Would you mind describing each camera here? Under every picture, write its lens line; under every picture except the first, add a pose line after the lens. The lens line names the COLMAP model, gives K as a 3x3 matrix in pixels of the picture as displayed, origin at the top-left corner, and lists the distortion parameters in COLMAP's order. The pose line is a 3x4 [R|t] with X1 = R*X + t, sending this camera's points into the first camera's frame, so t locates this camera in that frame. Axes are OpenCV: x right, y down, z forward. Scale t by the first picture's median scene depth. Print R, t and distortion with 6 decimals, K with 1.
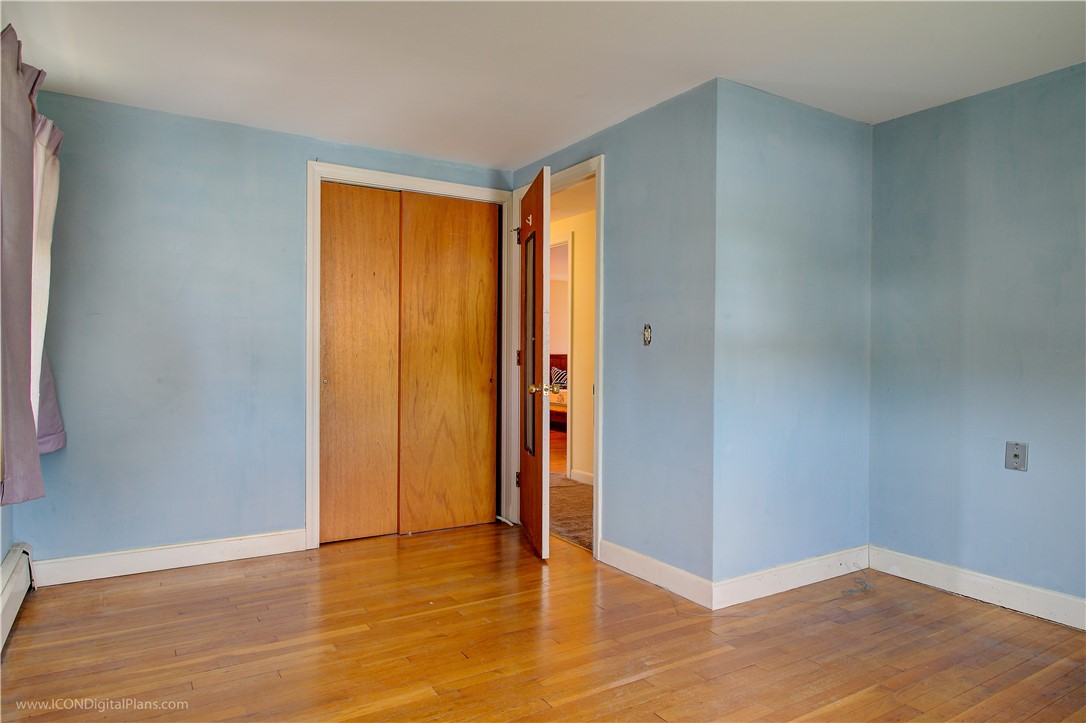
lens RADIAL K [[658.0, 0, 543.0], [0, 658.0, 361.5], [0, 0, 1]] dist [-0.004332, -0.001370]
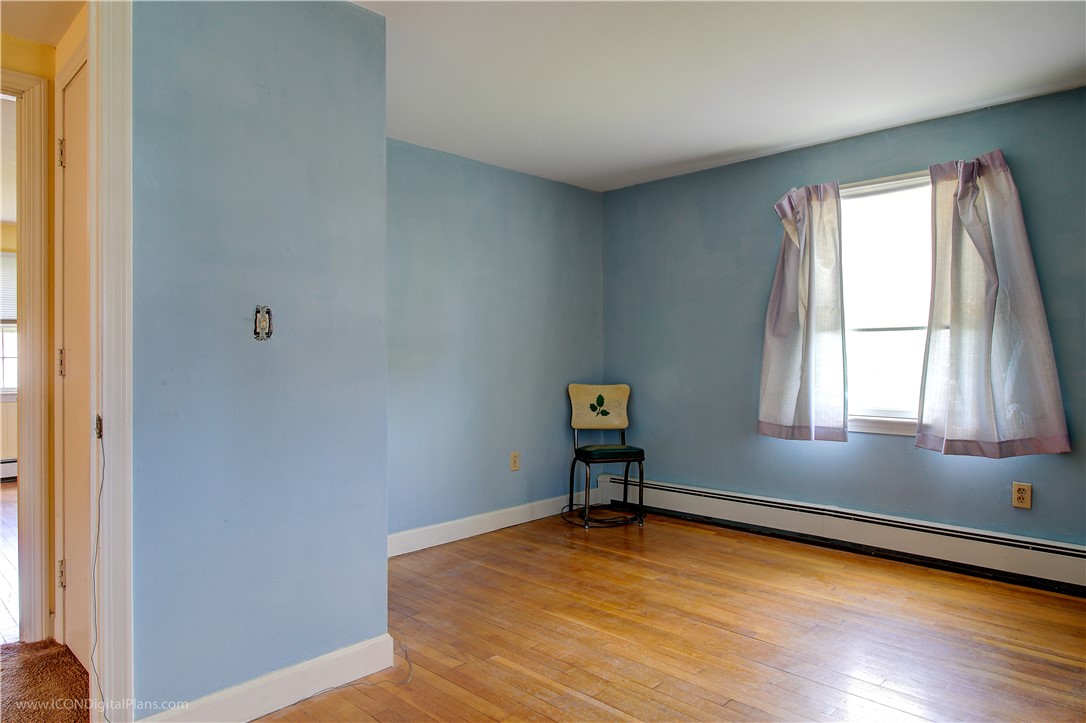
lens RADIAL K [[658.0, 0, 543.0], [0, 658.0, 361.5], [0, 0, 1]] dist [-0.004332, -0.001370]
pose [[-0.232898, -0.002279, 0.972499, -0.676741], [0.013868, 0.999888, 0.005665, -0.005007], [-0.972402, 0.014806, -0.232840, 1.158476]]
